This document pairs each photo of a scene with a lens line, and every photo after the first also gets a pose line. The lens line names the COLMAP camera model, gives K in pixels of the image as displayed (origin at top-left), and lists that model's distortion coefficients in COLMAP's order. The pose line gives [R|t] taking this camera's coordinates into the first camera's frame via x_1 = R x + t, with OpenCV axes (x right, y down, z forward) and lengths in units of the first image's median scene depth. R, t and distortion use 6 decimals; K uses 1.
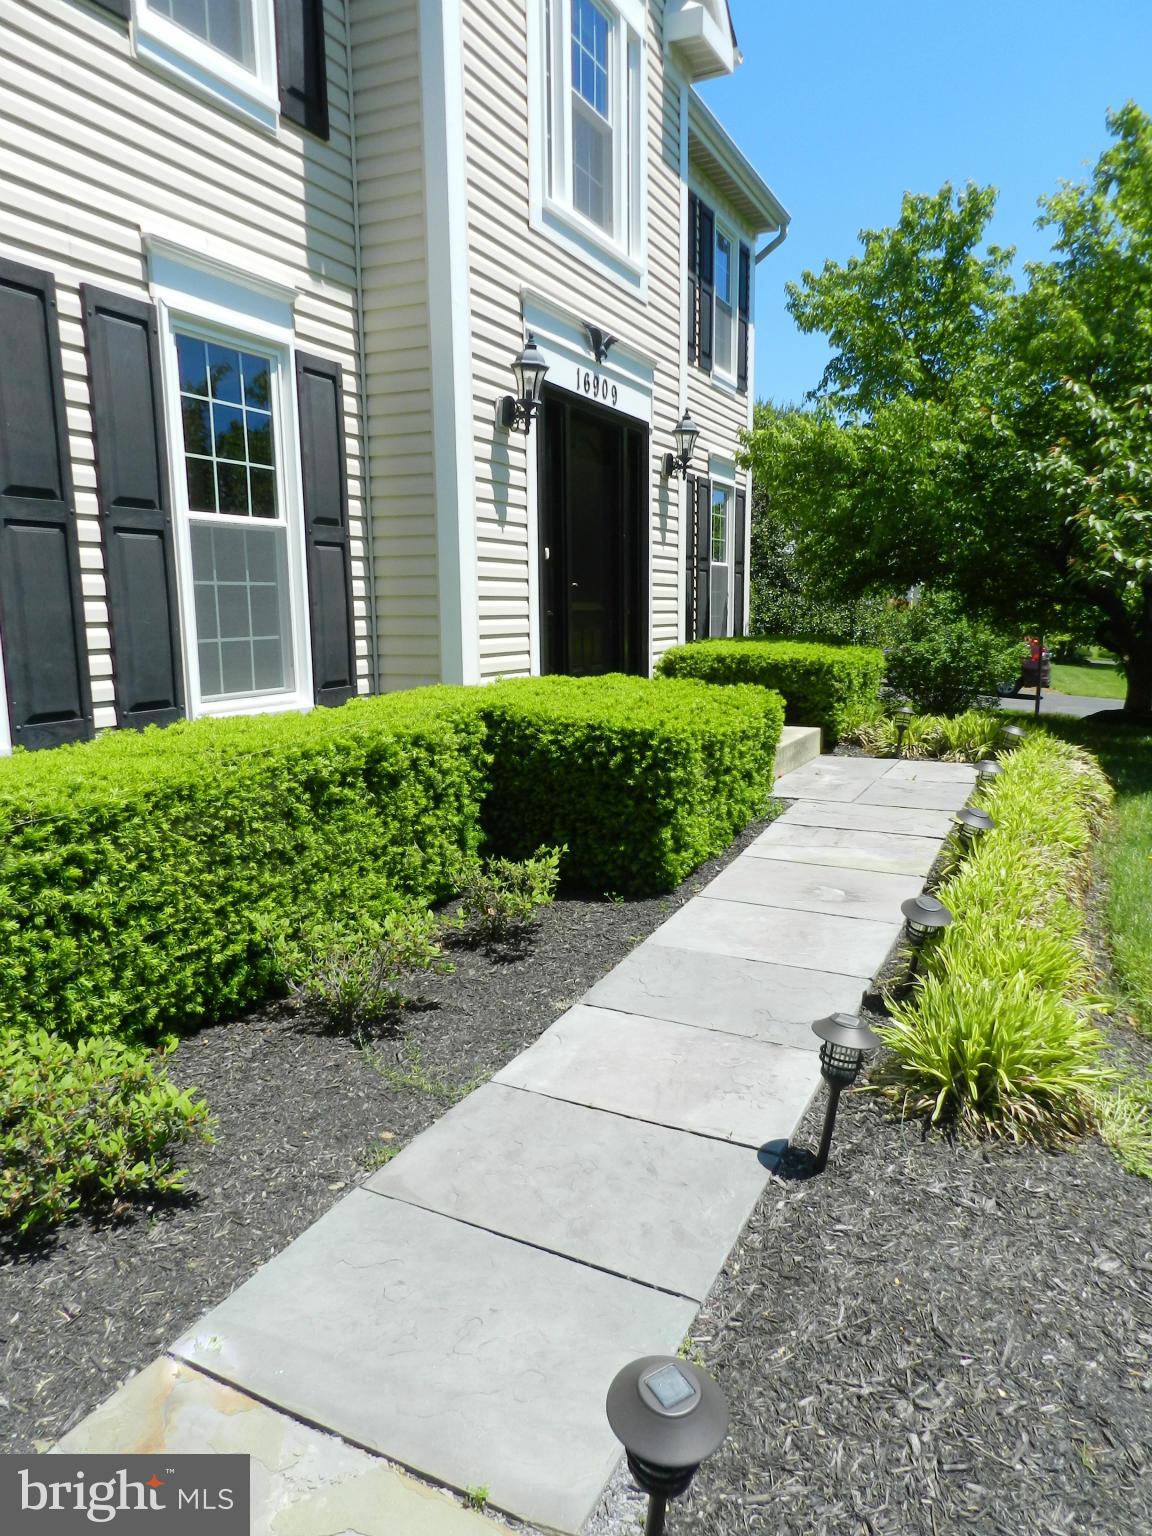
lens RADIAL K [[1035.3, 0, 576.0], [0, 1035.3, 768.0], [0, 0, 1]] dist [0.018561, -0.006703]
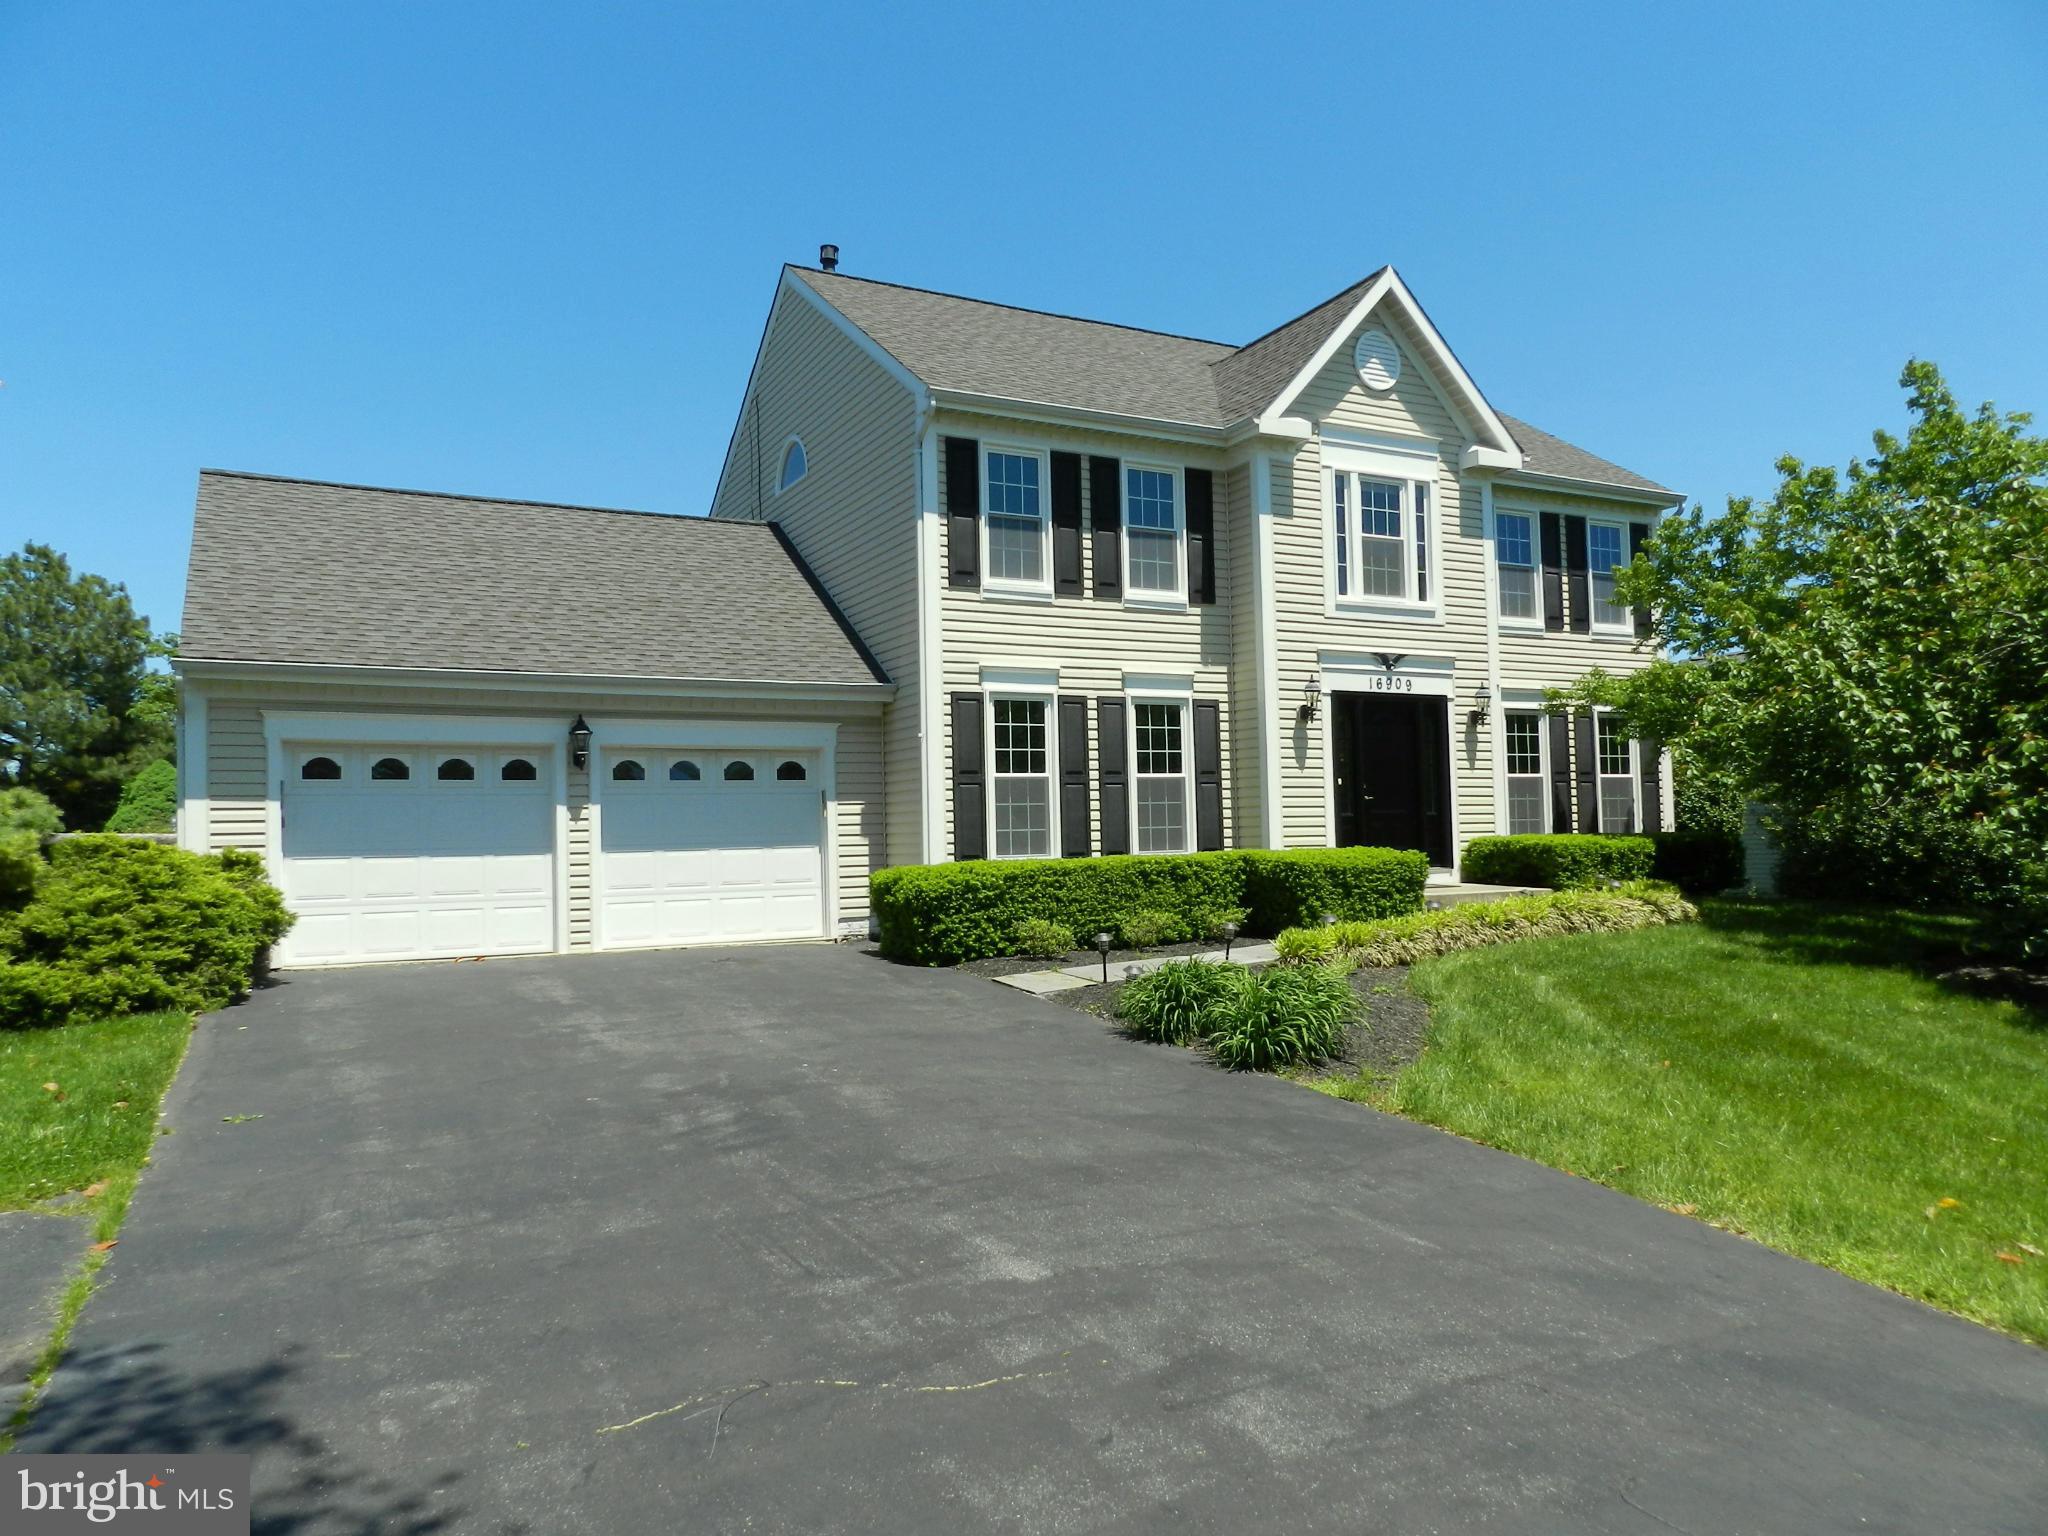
lens RADIAL K [[1380.4, 0, 1019.2], [0, 1380.4, 773.8], [0, 0, 1]] dist [0.018561, -0.006703]
pose [[0.803318, -0.035015, -0.594520, 1.183255], [-0.079200, 0.983122, -0.164917, 0.272827], [0.590261, 0.179567, 0.786987, -1.516978]]
